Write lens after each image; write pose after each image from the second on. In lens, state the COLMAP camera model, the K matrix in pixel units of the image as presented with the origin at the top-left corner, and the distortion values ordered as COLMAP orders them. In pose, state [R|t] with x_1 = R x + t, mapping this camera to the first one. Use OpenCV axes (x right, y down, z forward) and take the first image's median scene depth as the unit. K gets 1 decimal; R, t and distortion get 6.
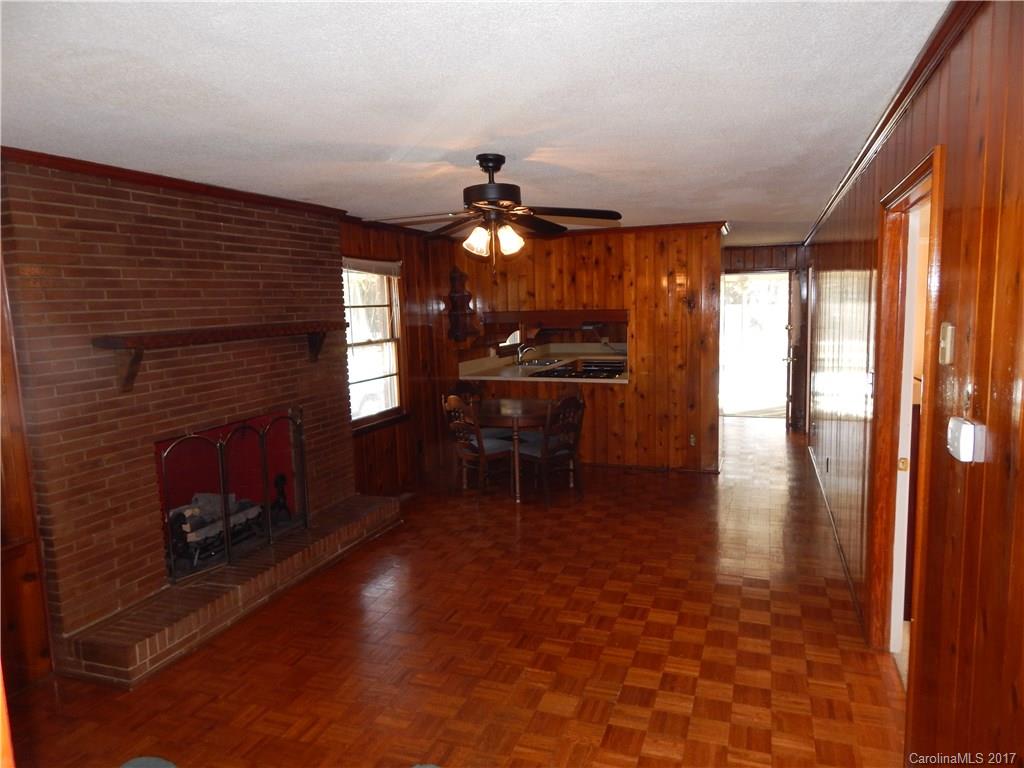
lens RADIAL K [[665.3, 0, 532.1], [0, 665.3, 382.7], [0, 0, 1]] dist [-0.008948, 0.001248]
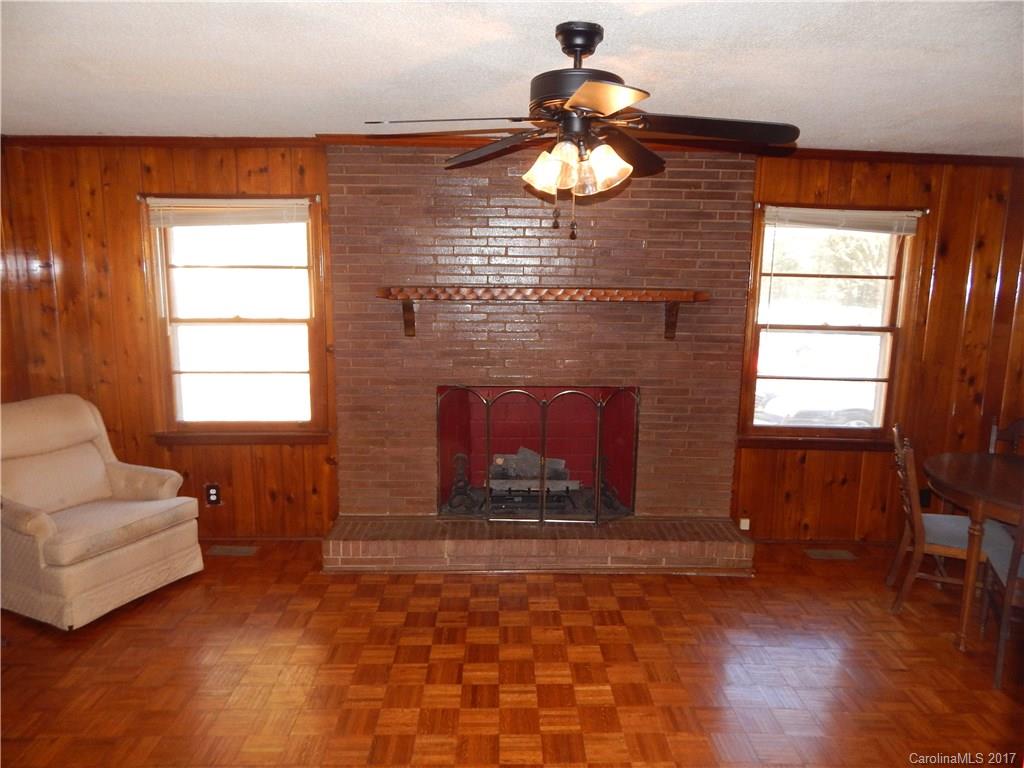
lens RADIAL K [[665.3, 0, 515.3], [0, 665.3, 383.5], [0, 0, 1]] dist [-0.008948, 0.001248]
pose [[0.355769, 0.195144, -0.913973, 0.359213], [-0.143494, 0.977767, 0.152909, -0.074830], [0.923492, 0.076750, 0.375861, 0.514182]]
